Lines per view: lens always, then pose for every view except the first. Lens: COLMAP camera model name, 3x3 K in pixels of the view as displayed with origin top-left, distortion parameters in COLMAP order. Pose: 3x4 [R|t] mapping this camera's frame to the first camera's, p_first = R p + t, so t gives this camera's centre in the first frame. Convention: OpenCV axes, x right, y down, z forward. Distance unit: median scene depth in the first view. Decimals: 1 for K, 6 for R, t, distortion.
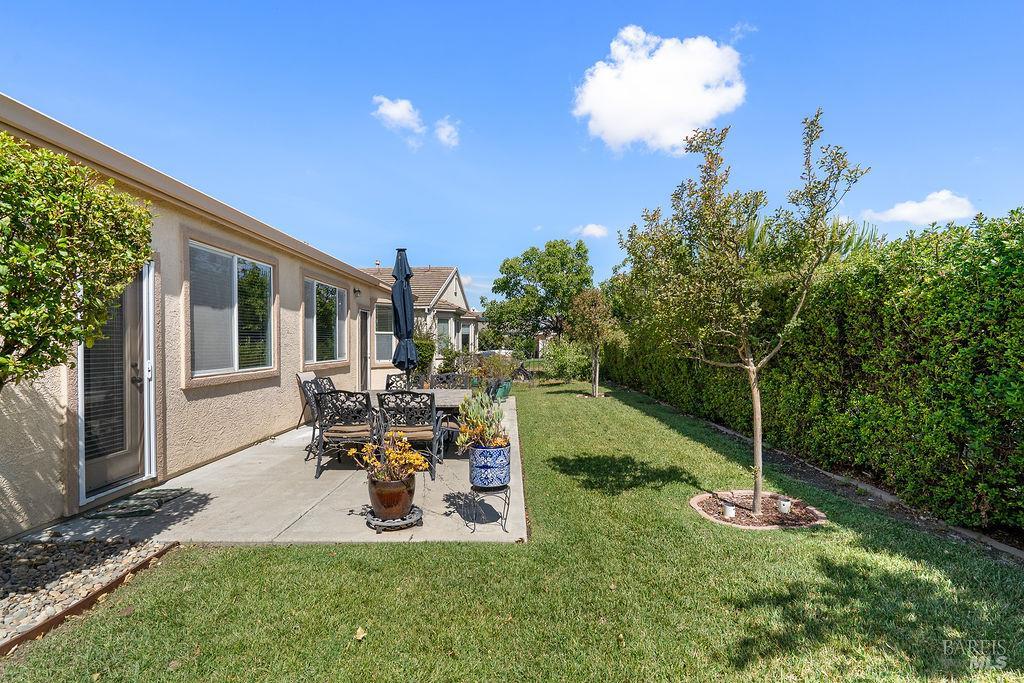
lens RADIAL K [[462.0, 0, 511.5], [0, 462.0, 344.4], [0, 0, 1]] dist [-0.001083, -0.000249]
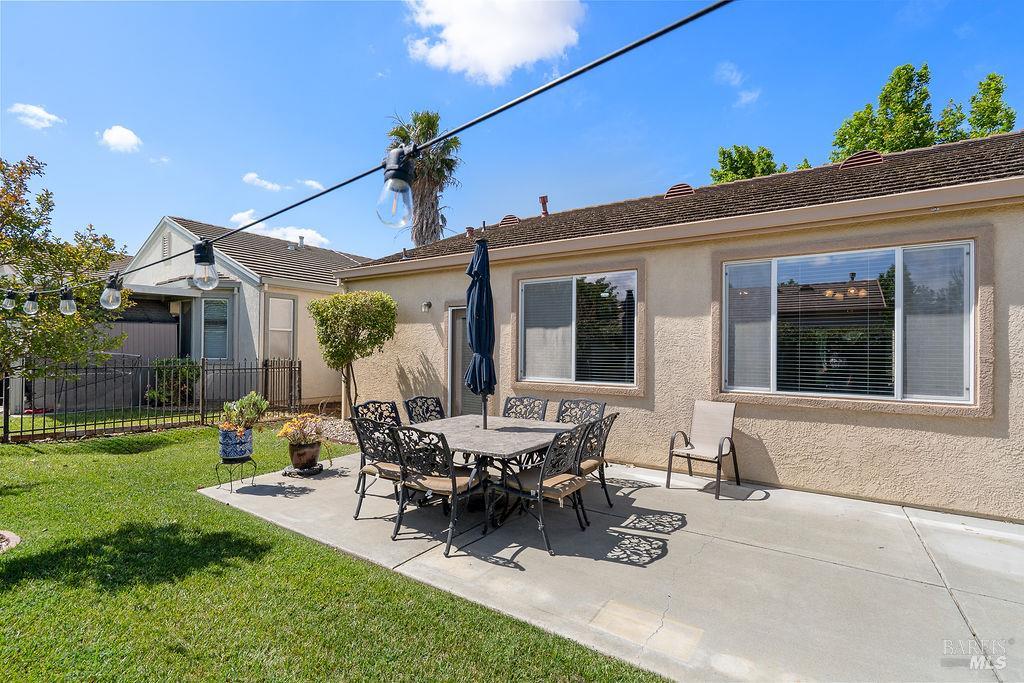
lens RADIAL K [[462.0, 0, 511.5], [0, 462.0, 344.4], [0, 0, 1]] dist [-0.001083, -0.000249]
pose [[-0.548728, -0.019737, -0.835768, 0.491508], [-0.010109, 0.999805, -0.016973, -0.010064], [0.835940, -0.000865, -0.548821, 1.838518]]
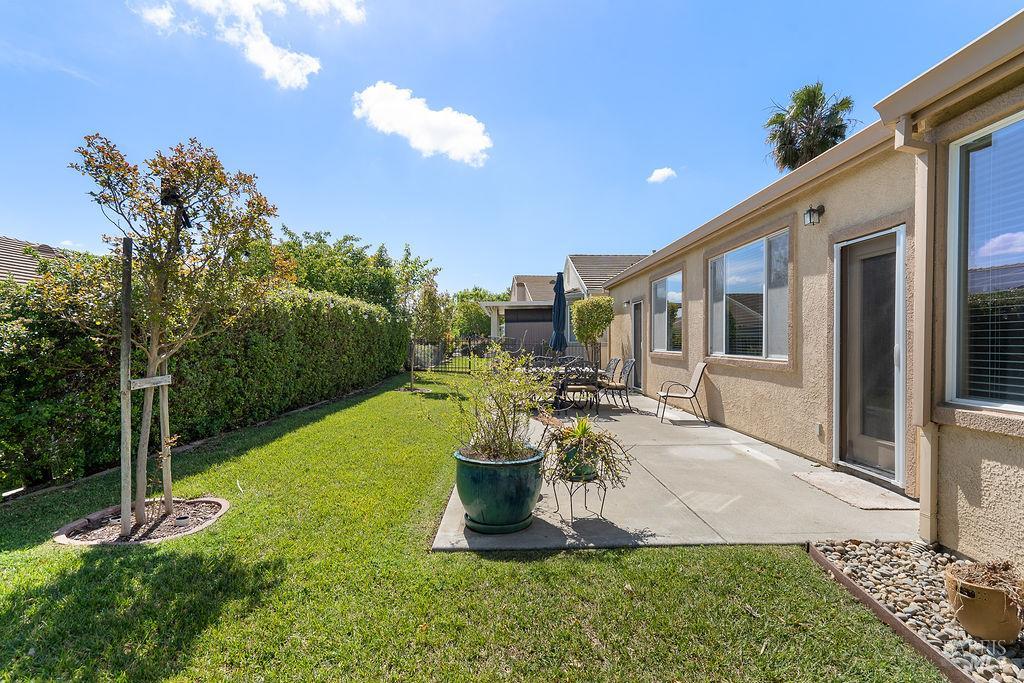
lens RADIAL K [[462.0, 0, 511.5], [0, 462.0, 344.4], [0, 0, 1]] dist [-0.001083, -0.000249]
pose [[-0.999941, 0.000755, -0.010824, -0.202725], [0.000675, 0.999972, 0.007406, 0.043594], [0.010829, 0.007398, -0.999914, 3.487798]]
